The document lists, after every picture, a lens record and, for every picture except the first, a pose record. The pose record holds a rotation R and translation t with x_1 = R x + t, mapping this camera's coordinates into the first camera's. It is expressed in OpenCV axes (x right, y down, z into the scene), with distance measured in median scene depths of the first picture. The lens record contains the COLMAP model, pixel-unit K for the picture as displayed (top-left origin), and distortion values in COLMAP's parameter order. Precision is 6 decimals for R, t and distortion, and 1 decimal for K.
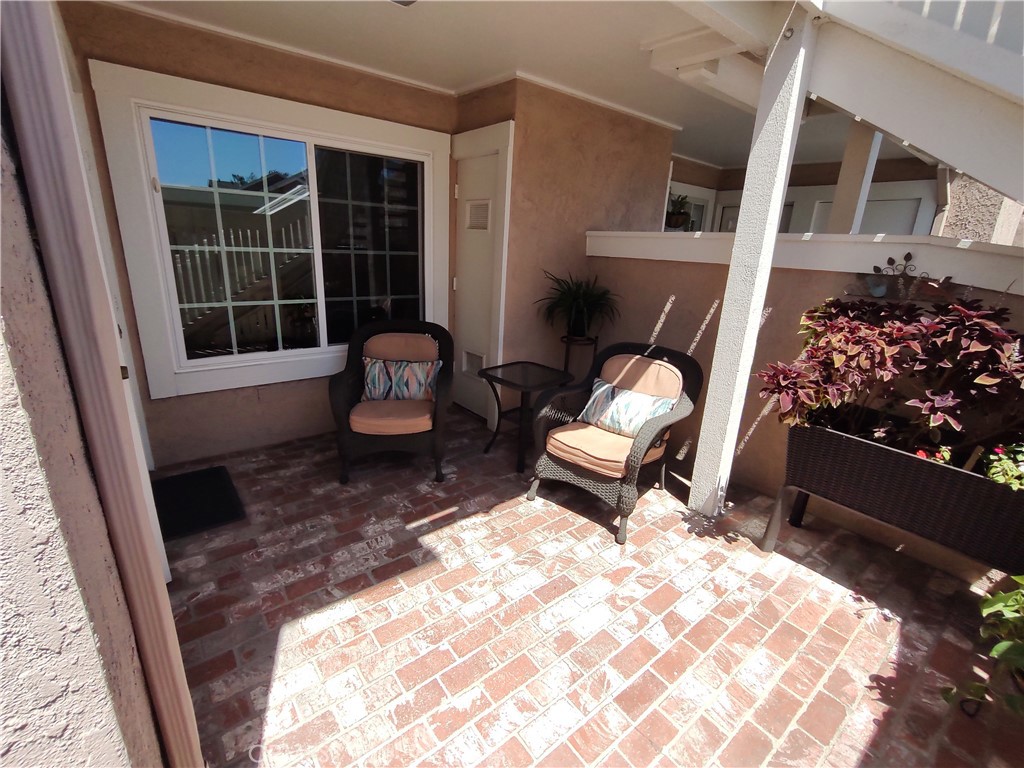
lens RADIAL K [[457.5, 0, 513.2], [0, 457.5, 374.7], [0, 0, 1]] dist [0.000472, -0.001726]
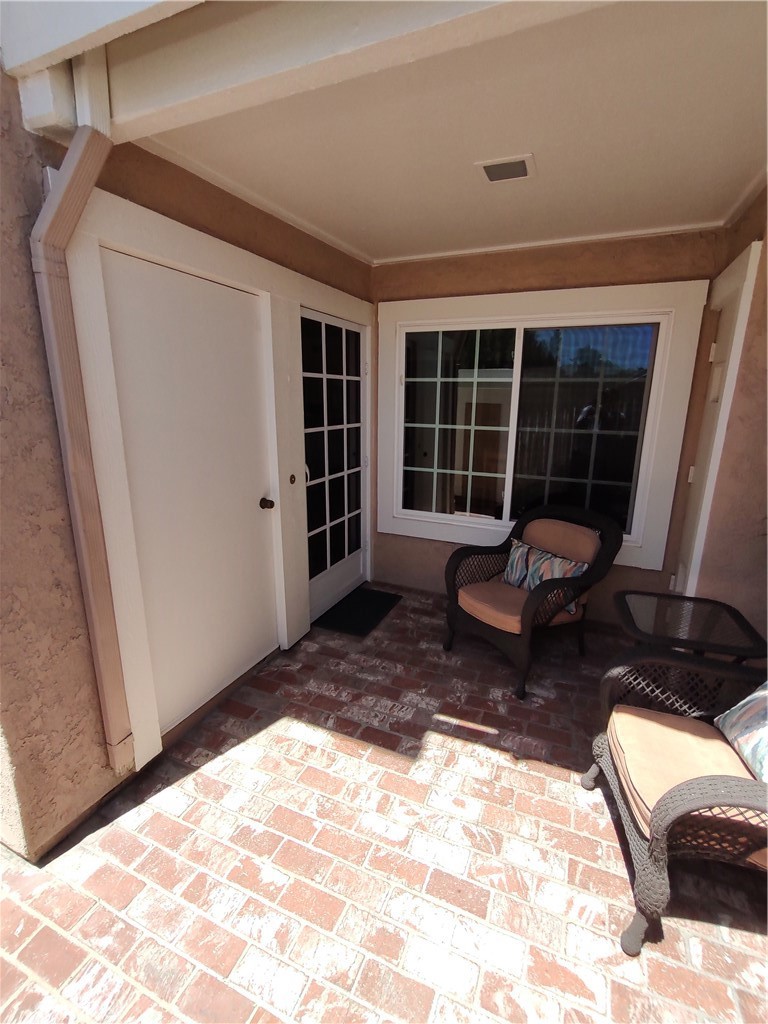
lens RADIAL K [[457.5, 0, 387.9], [0, 457.5, 508.7], [0, 0, 1]] dist [0.000472, -0.001726]
pose [[0.478704, 0.169139, -0.861530, 0.521103], [-0.236911, 0.969754, 0.058748, -0.131237], [0.845409, 0.175983, 0.504296, 0.397101]]
